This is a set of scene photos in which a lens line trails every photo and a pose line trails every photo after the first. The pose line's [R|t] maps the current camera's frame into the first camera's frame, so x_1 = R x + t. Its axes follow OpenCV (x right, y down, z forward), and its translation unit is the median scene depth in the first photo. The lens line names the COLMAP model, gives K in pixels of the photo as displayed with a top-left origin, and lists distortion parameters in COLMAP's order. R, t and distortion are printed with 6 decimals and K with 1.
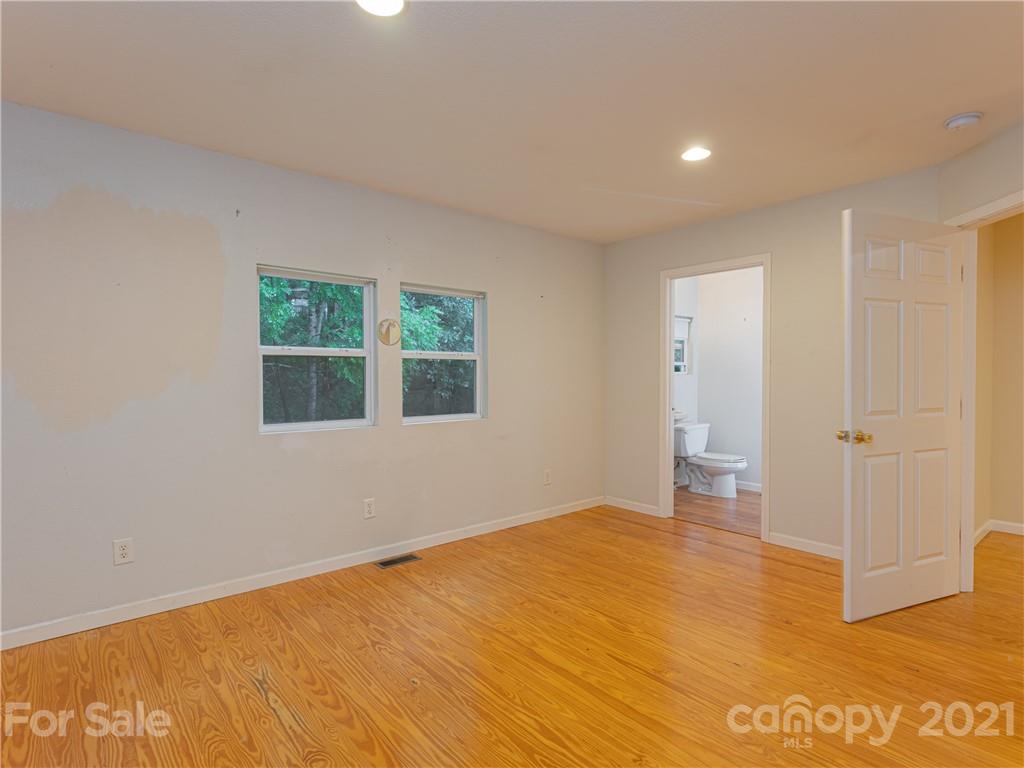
lens RADIAL K [[545.6, 0, 512.0], [0, 545.6, 384.0], [0, 0, 1]] dist [0.001199, -0.000131]
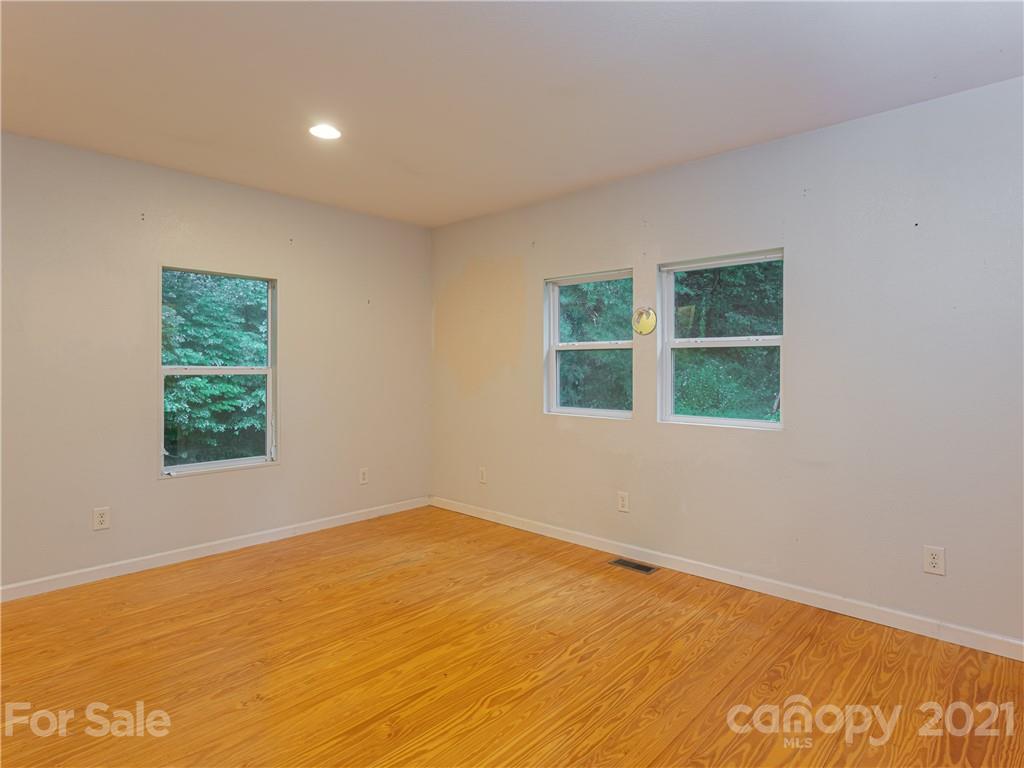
lens RADIAL K [[563.7, 0, 511.7], [0, 563.7, 367.4], [0, 0, 1]] dist [0.000250, 0.000144]
pose [[0.114505, 0.005440, -0.993408, 0.819881], [-0.019123, 0.999812, 0.003271, -0.016365], [0.993239, 0.018622, 0.114588, 0.764392]]
